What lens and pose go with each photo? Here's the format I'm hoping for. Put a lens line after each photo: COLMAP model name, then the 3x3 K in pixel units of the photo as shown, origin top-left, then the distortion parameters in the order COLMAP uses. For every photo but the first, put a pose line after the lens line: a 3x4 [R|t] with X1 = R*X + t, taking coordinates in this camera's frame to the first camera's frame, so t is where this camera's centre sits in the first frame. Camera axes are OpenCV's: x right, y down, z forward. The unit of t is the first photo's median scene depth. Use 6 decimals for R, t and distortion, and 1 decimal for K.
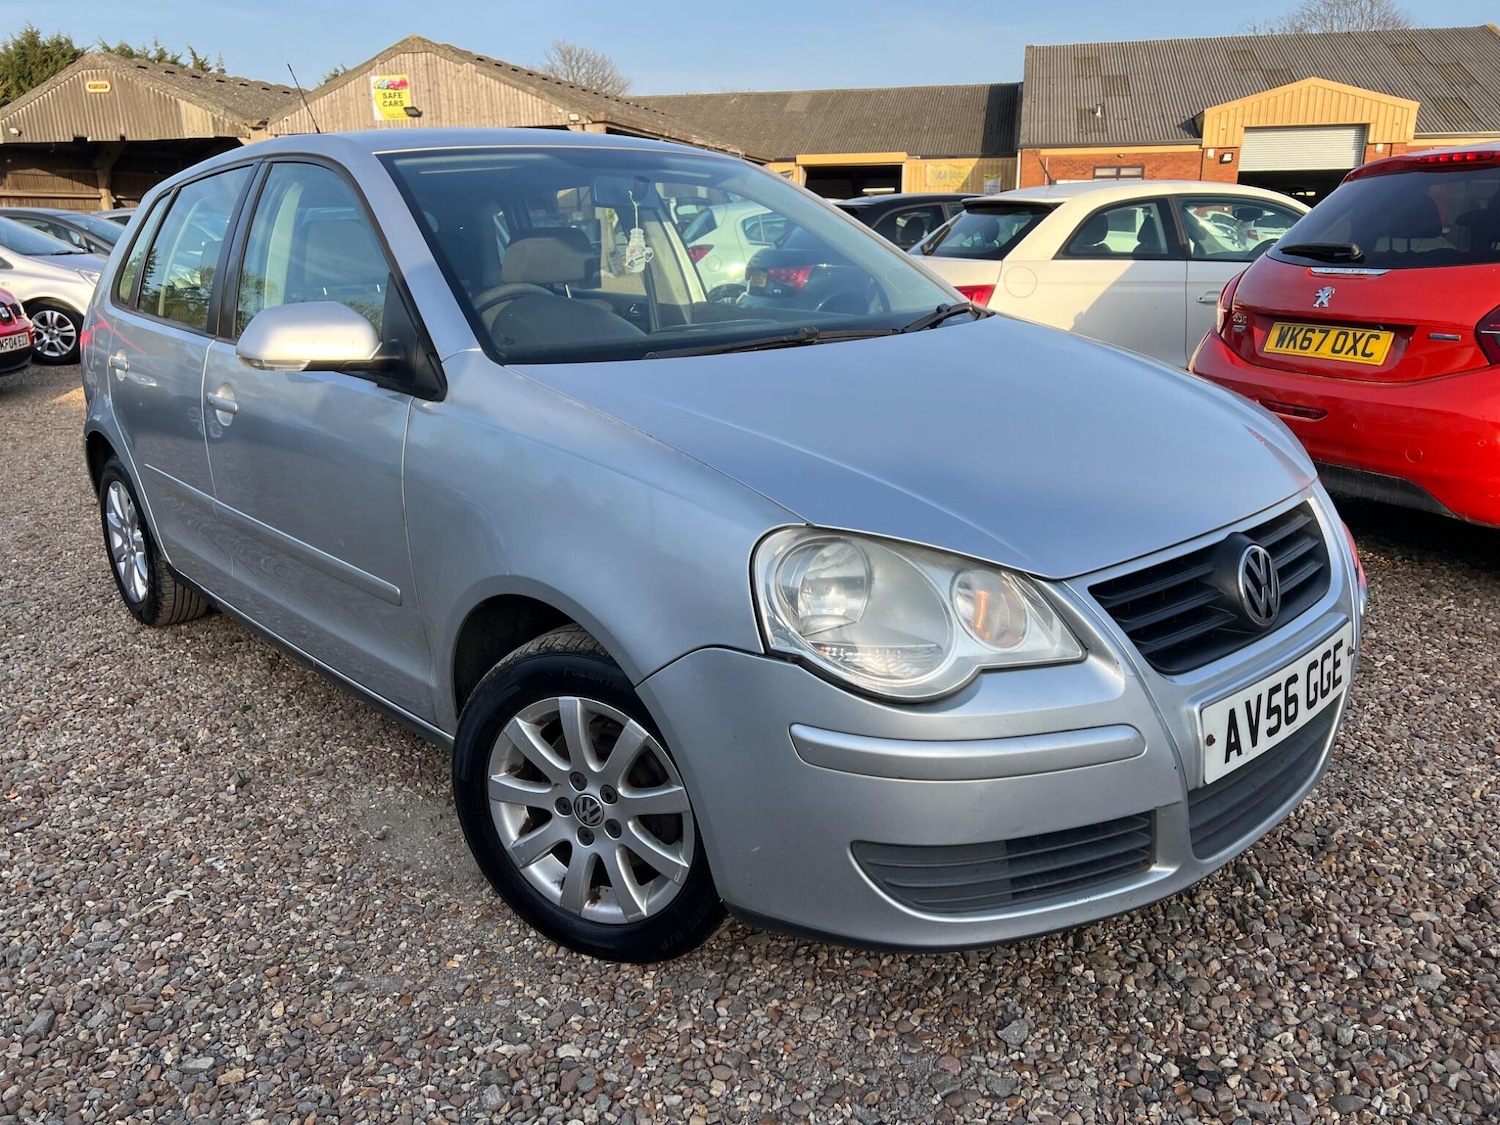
lens RADIAL K [[1127.5, 0, 746.8], [0, 1127.5, 553.5], [0, 0, 1]] dist [0.055461, -0.061127]
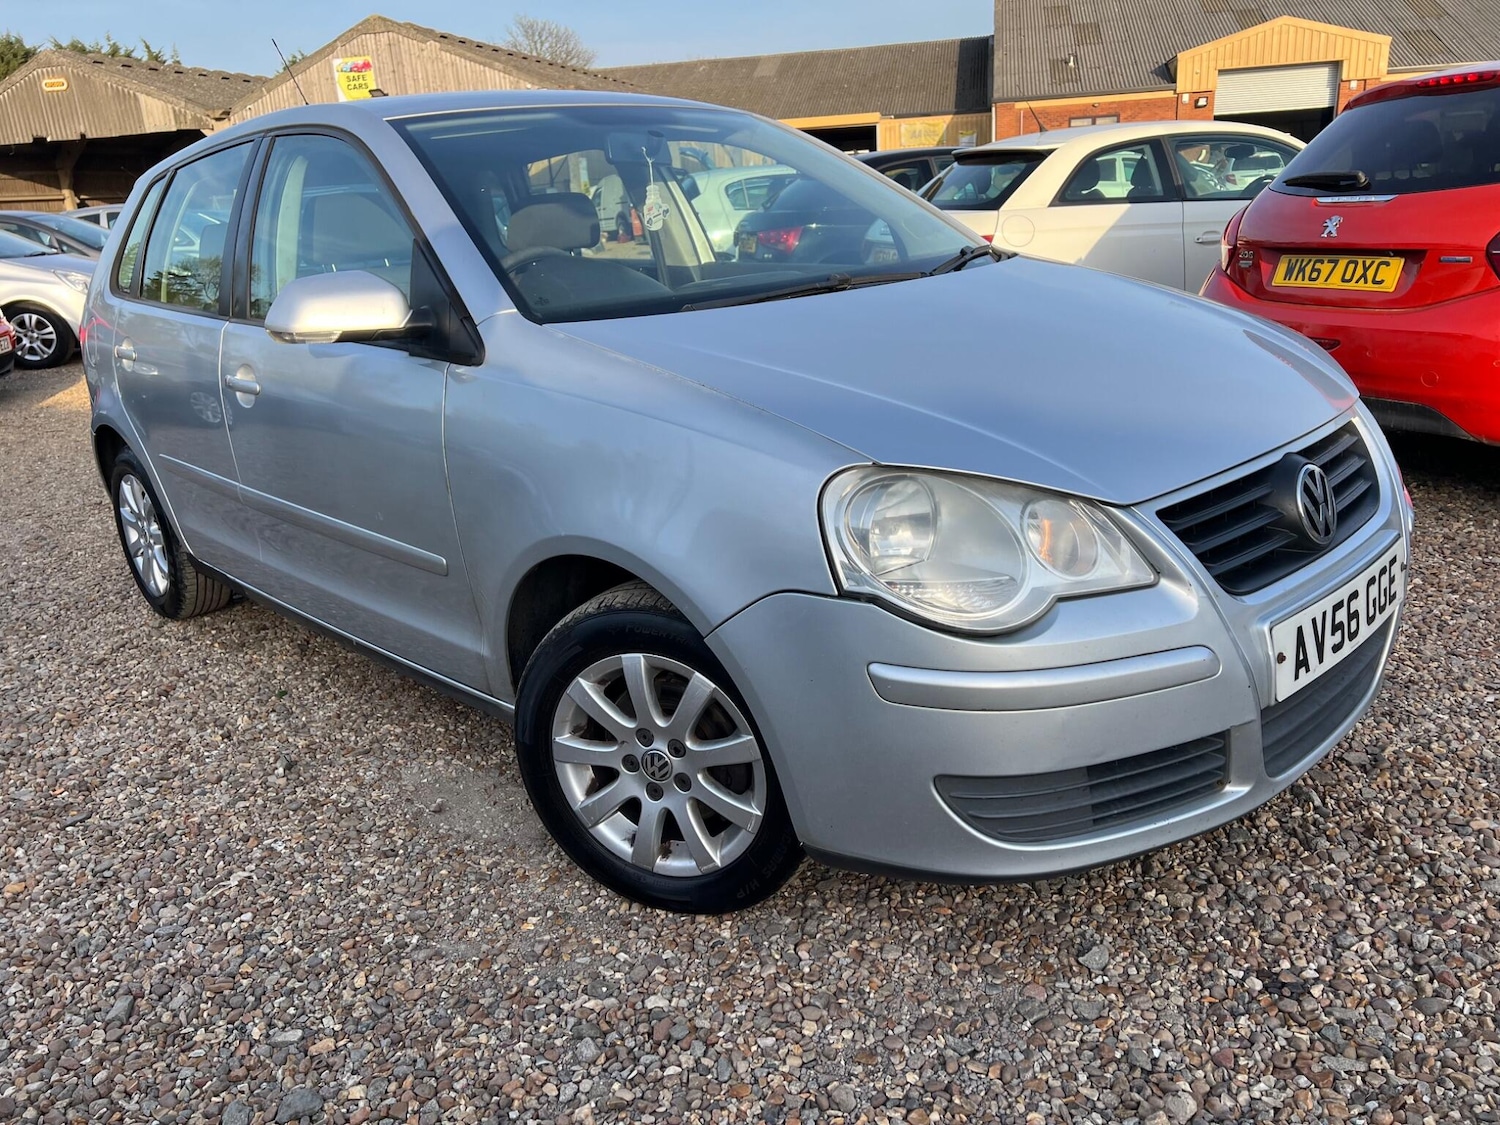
lens RADIAL K [[1127.5, 0, 757.0], [0, 1127.5, 561.7], [0, 0, 1]] dist [0.055461, -0.061127]
pose [[0.998419, -0.054290, 0.014545, -0.052769], [0.053814, 0.998060, 0.031295, 0.018886], [-0.016216, -0.030463, 0.999404, 0.004743]]
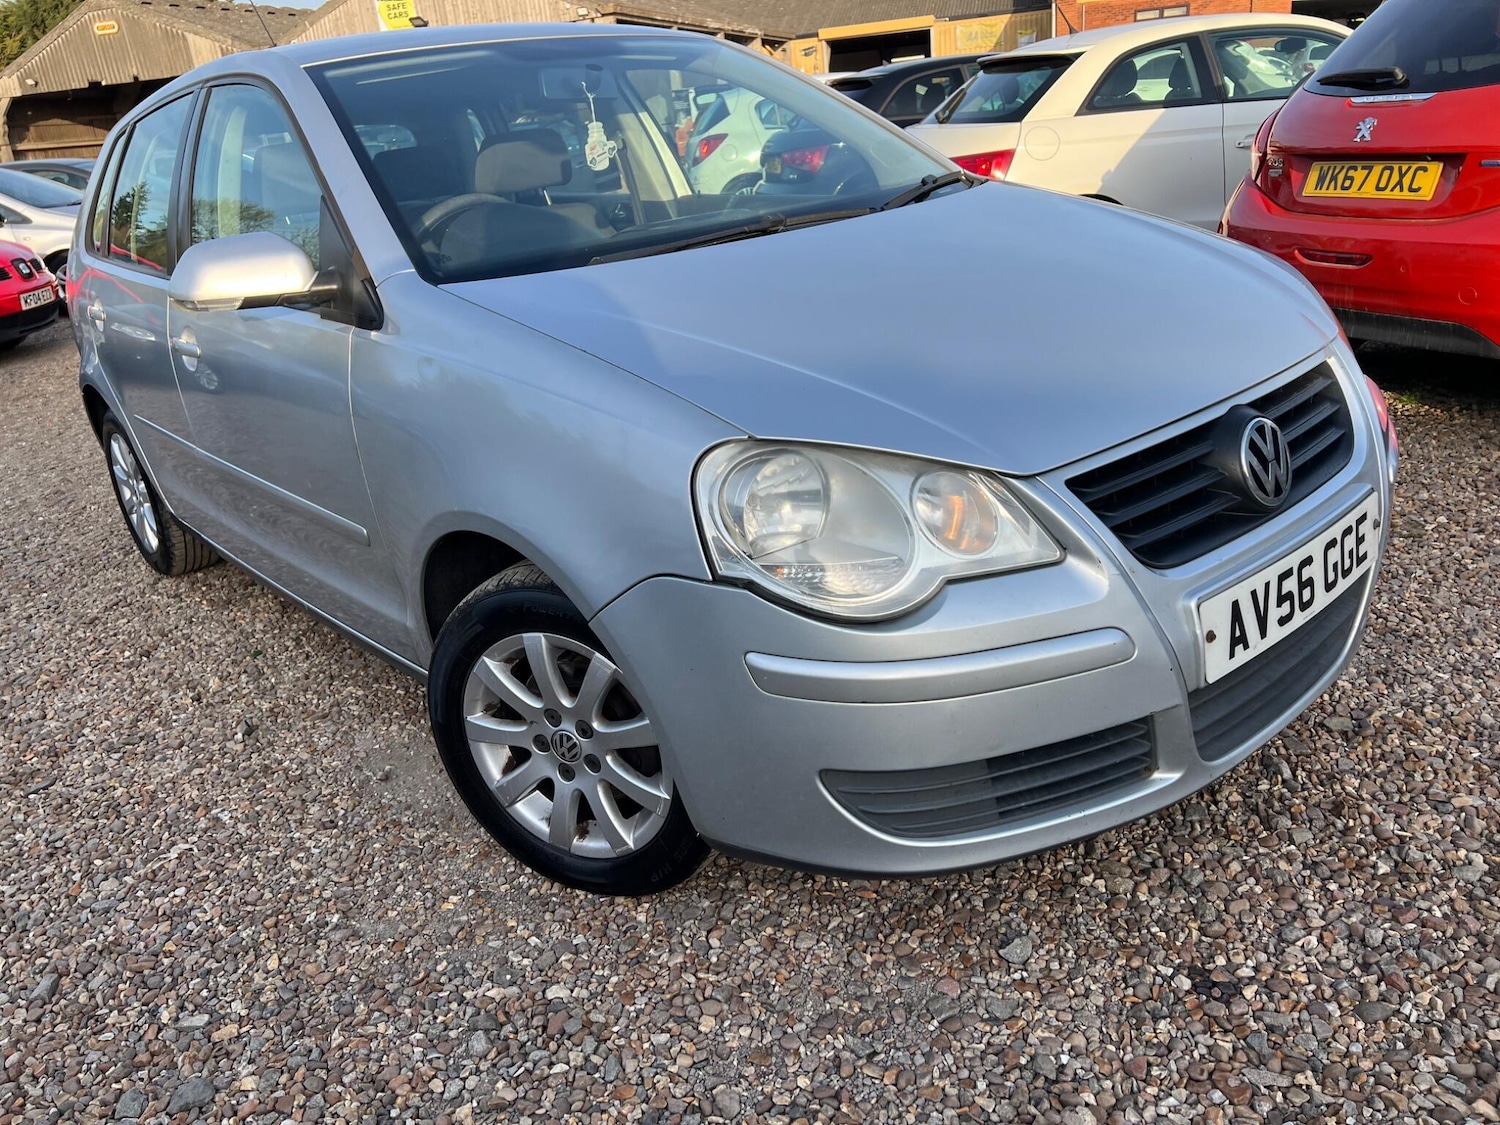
lens RADIAL K [[1127.5, 0, 738.4], [0, 1127.5, 553.2], [0, 0, 1]] dist [0.055461, -0.061127]
pose [[0.995693, -0.070735, -0.059925, 0.072112], [0.075775, 0.993367, 0.086493, -0.008893], [0.053410, -0.090662, 0.994449, 0.060586]]
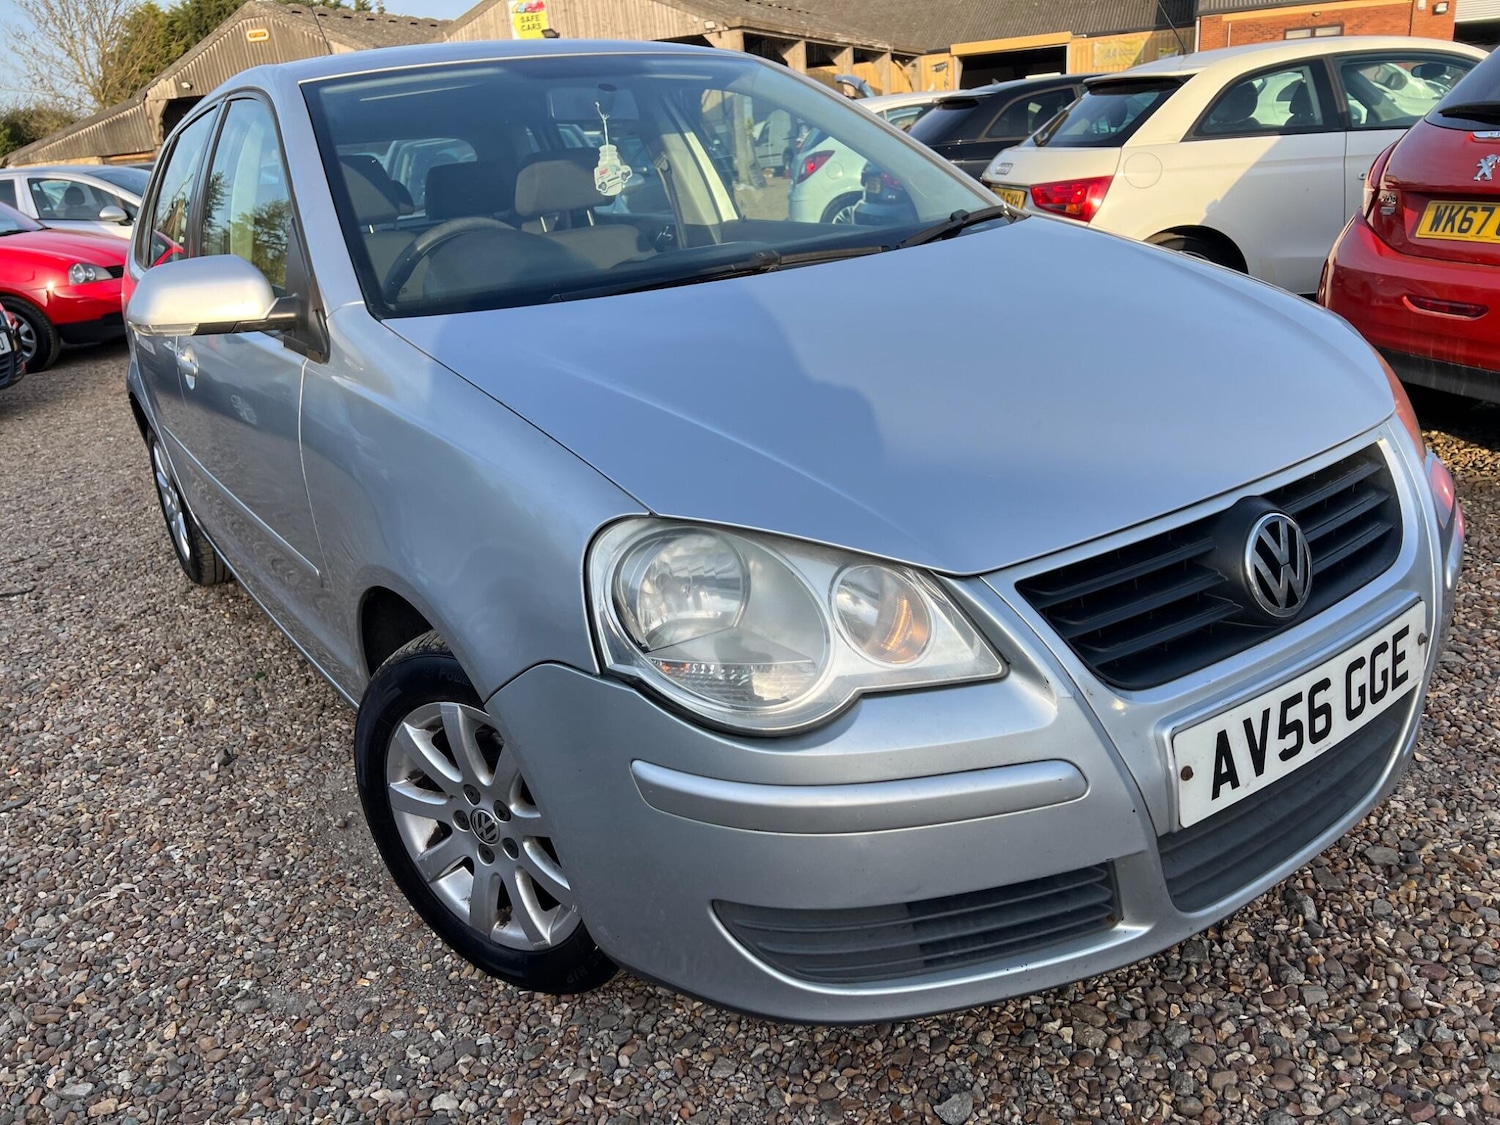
lens RADIAL K [[1127.5, 0, 740.3], [0, 1127.5, 558.9], [0, 0, 1]] dist [0.055461, -0.061127]
pose [[0.988318, -0.016727, -0.151486, 0.185149], [0.028505, 0.996707, 0.075910, -0.040922], [0.149718, -0.079342, 0.985540, 0.163458]]
